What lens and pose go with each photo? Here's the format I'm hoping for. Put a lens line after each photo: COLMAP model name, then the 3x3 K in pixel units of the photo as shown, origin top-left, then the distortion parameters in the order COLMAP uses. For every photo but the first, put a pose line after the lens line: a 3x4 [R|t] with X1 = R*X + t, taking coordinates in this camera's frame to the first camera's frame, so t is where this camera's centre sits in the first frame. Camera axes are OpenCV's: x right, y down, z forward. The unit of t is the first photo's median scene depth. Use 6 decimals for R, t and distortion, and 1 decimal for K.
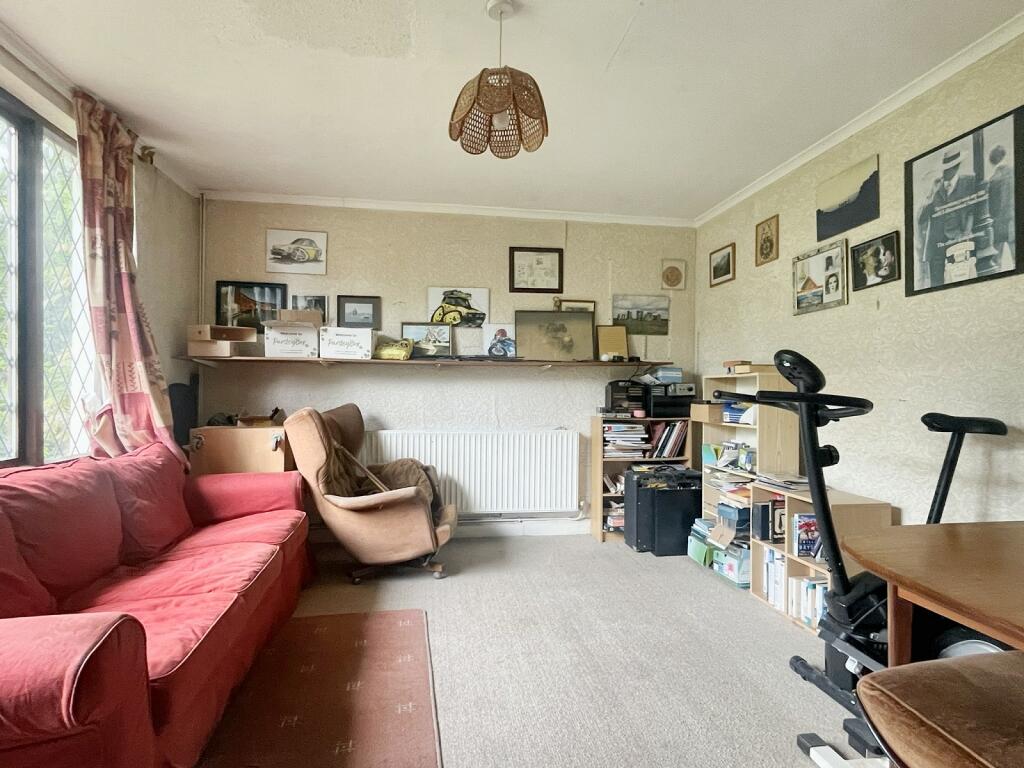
lens RADIAL K [[536.0, 0, 515.0], [0, 536.0, 387.1], [0, 0, 1]] dist [-0.002592, -0.000087]
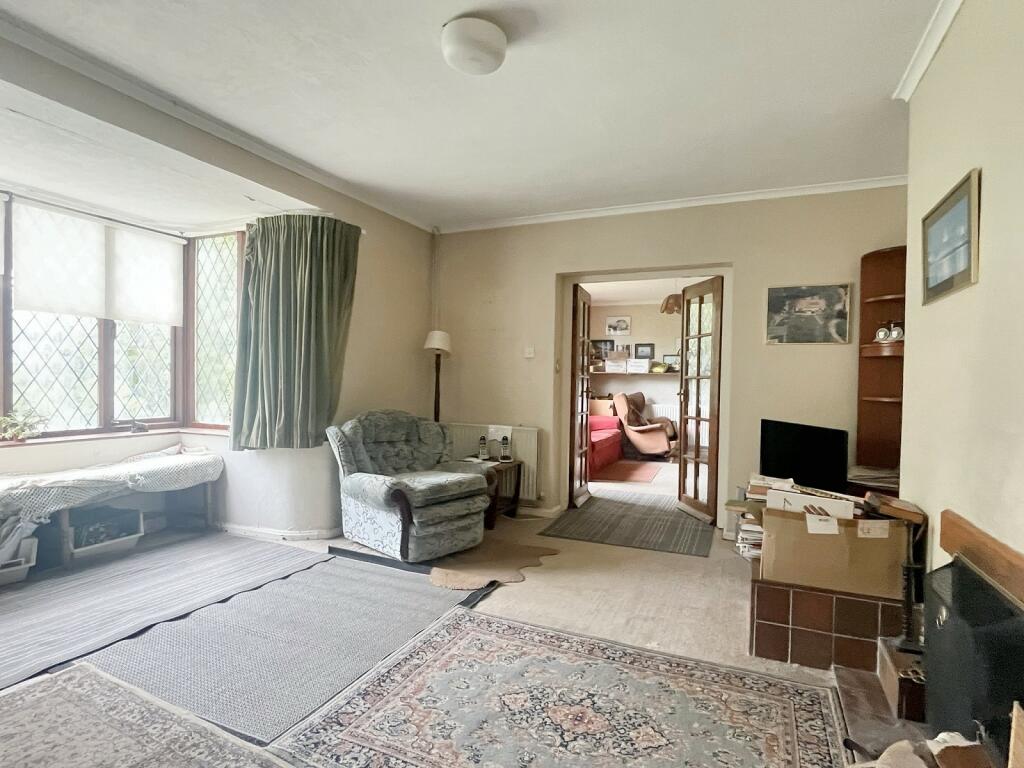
lens RADIAL K [[536.0, 0, 513.3], [0, 536.0, 384.4], [0, 0, 1]] dist [-0.002592, -0.000087]
pose [[0.839931, 0.012722, -0.542544, 0.495162], [-0.009459, 0.999917, 0.008803, -0.016952], [0.542611, -0.002262, 0.839981, -1.252601]]
